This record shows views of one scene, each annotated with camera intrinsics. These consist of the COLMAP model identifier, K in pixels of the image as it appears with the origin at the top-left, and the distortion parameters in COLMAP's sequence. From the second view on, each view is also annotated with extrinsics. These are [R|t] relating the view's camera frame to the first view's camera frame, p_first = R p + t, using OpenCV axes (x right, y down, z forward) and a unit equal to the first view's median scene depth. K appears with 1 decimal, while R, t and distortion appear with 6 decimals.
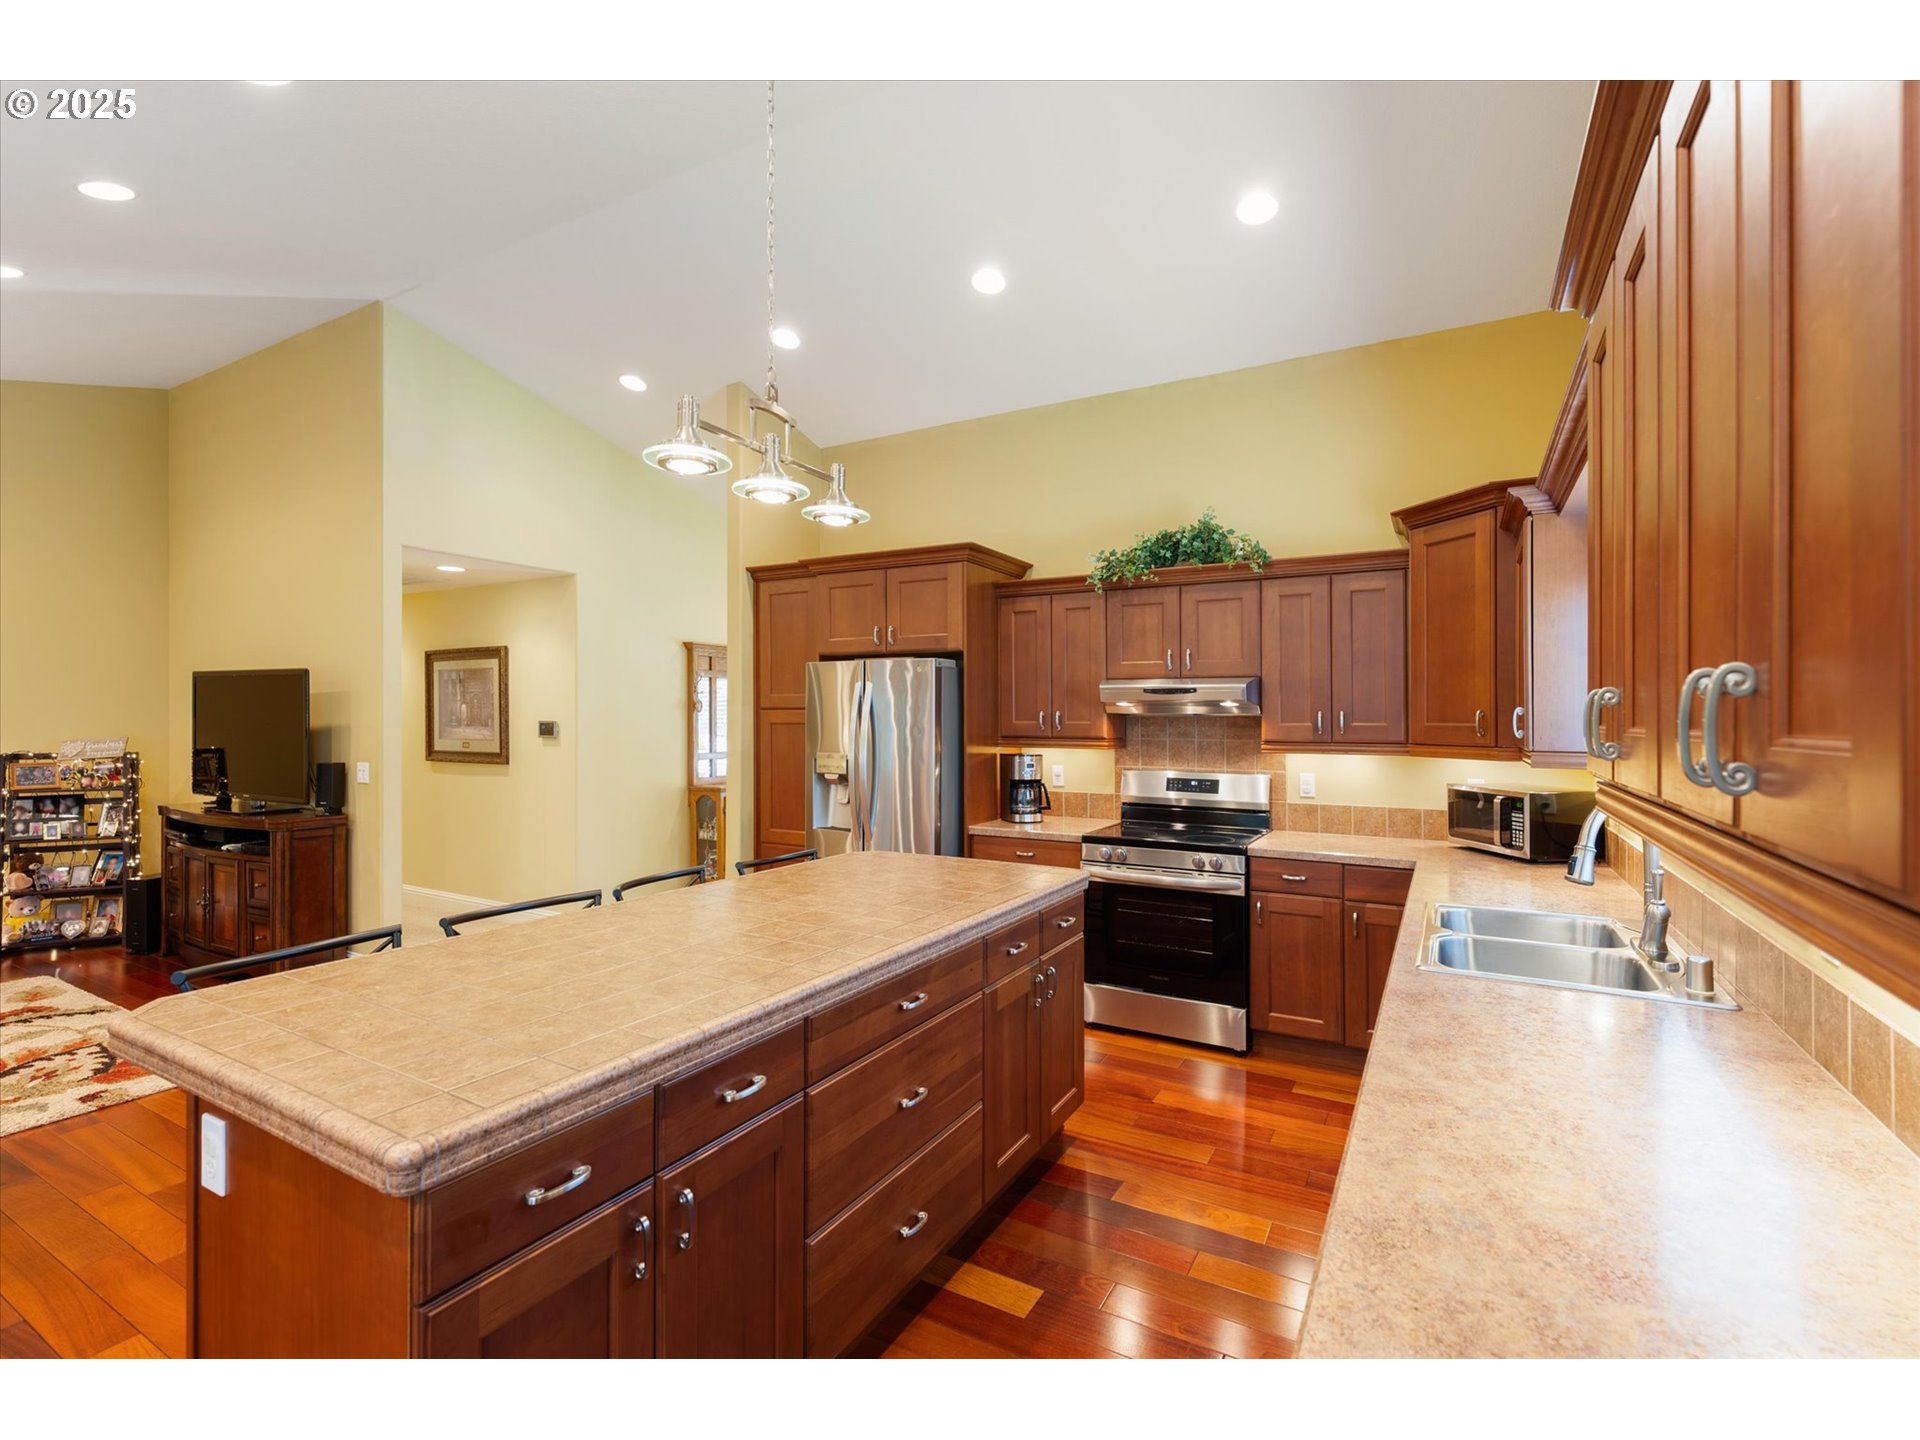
lens RADIAL K [[884.3, 0, 957.3], [0, 884.3, 717.6], [0, 0, 1]] dist [0.004073, 0.000328]
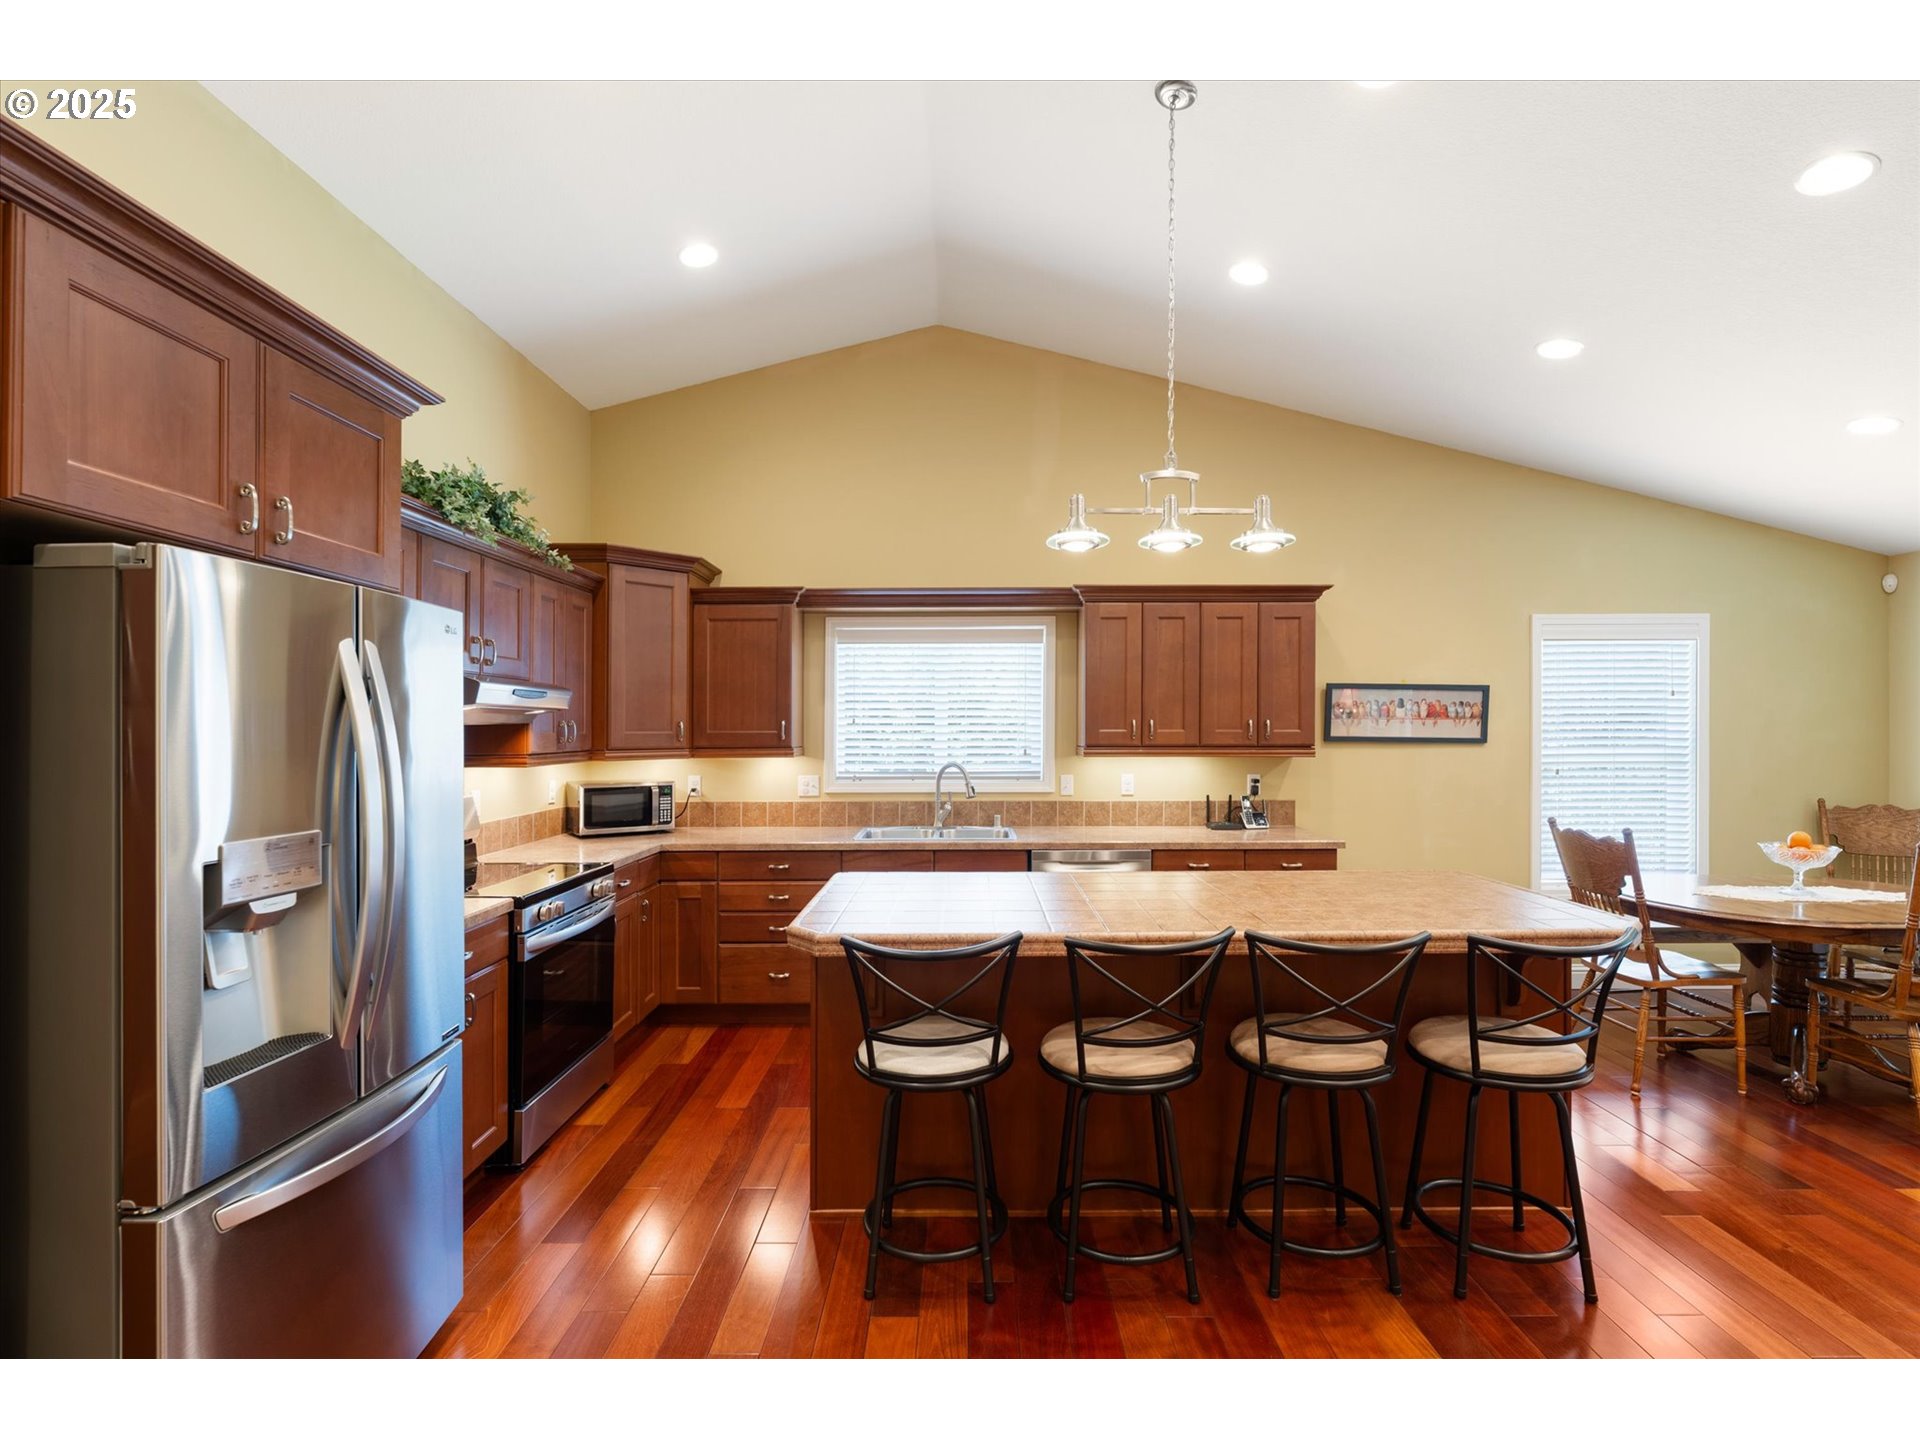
lens RADIAL K [[884.3, 0, 973.1], [0, 884.3, 736.8], [0, 0, 1]] dist [0.004073, 0.000328]
pose [[-0.503285, -0.011386, 0.864045, -0.606188], [-0.000510, 0.999917, 0.012879, -0.002716], [-0.864120, 0.006041, -0.503249, 0.987926]]
